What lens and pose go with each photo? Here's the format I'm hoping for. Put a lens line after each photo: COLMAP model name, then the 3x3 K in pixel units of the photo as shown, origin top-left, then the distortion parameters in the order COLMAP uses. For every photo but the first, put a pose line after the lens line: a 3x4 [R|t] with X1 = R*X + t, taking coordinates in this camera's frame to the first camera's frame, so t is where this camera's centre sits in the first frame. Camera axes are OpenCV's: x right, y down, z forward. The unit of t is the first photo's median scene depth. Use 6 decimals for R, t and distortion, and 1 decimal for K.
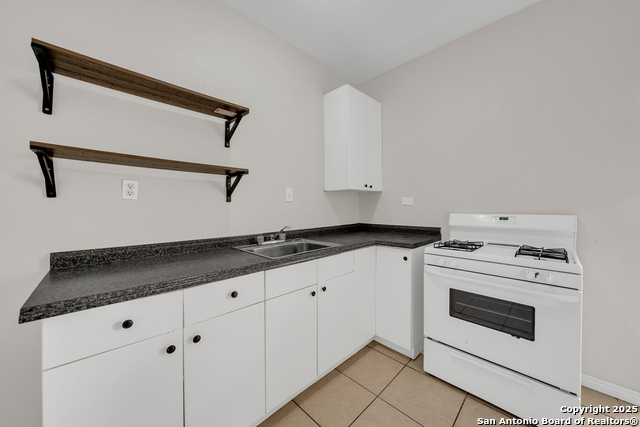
lens RADIAL K [[228.1, 0, 319.1], [0, 228.1, 213.0], [0, 0, 1]] dist [-0.000667, 0.000000]
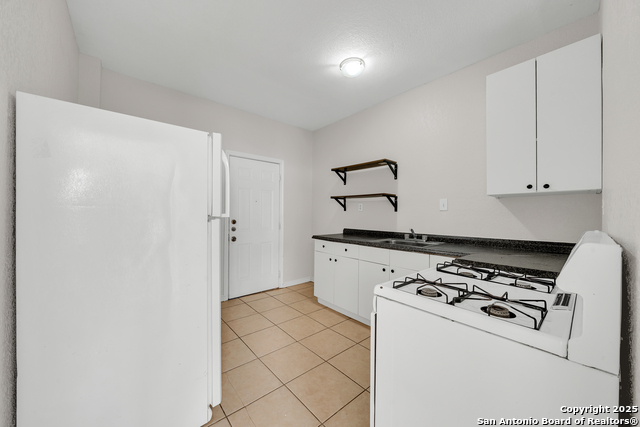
lens RADIAL K [[228.1, 0, 319.1], [0, 228.1, 213.0], [0, 0, 1]] dist [-0.000667, 0.000000]
pose [[-0.062387, 0.002356, -0.998049, 1.075821], [-0.032589, 0.999459, 0.004396, -0.021162], [0.997520, 0.032799, -0.062276, 0.438280]]
